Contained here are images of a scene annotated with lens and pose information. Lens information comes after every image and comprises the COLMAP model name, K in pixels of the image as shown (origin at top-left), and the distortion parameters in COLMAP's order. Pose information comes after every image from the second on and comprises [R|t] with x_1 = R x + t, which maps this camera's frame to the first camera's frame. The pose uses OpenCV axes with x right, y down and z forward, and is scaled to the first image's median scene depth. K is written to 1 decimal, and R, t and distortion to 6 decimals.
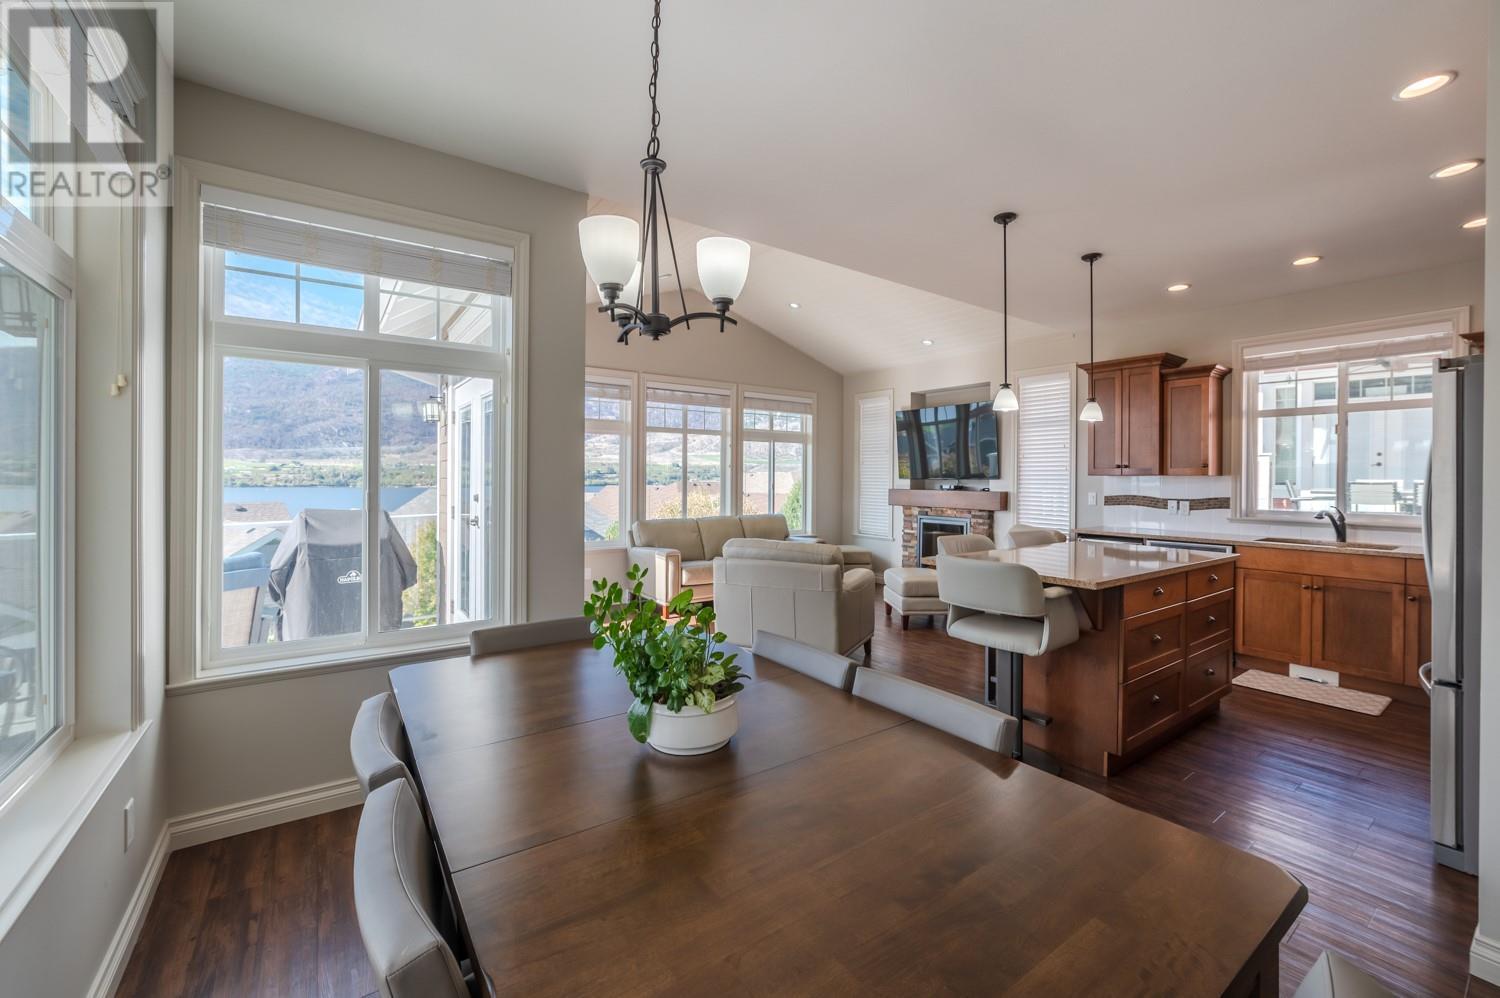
lens RADIAL K [[605.4, 0, 739.5], [0, 605.4, 474.7], [0, 0, 1]] dist [-0.019974, 0.000310]
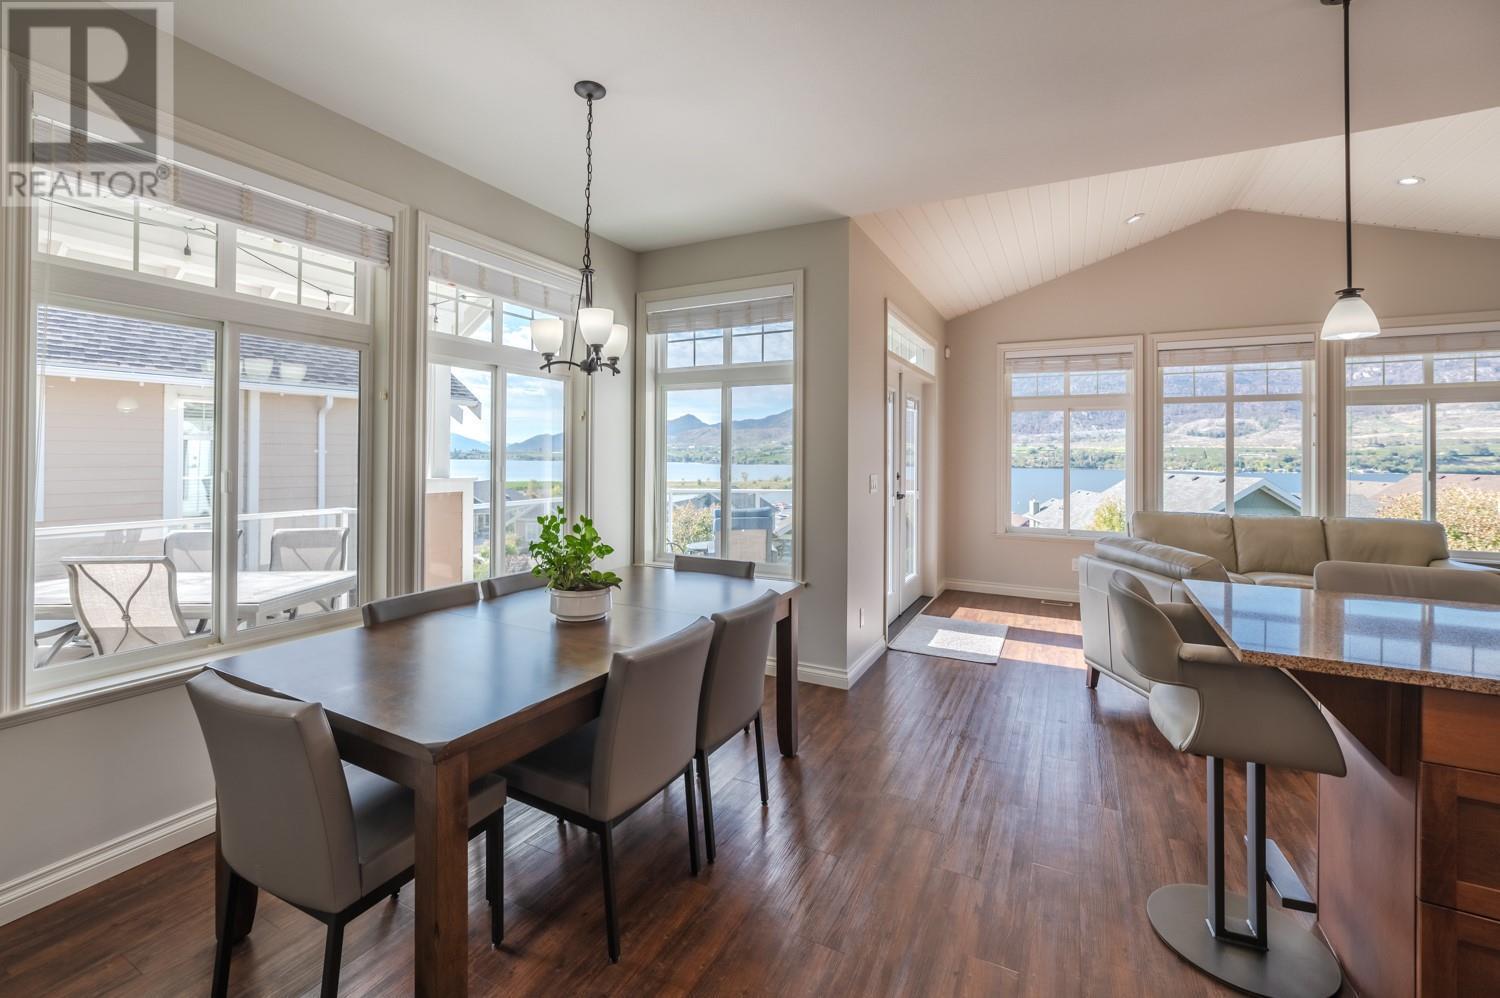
lens RADIAL K [[620.8, 0, 754.2], [0, 620.8, 450.6], [0, 0, 1]] dist [-0.026748, 0.007319]
pose [[0.469305, -0.010447, -0.882974, 0.307799], [0.000167, 0.999931, -0.011742, 0.001187], [0.883036, 0.005363, 0.469275, 0.117889]]
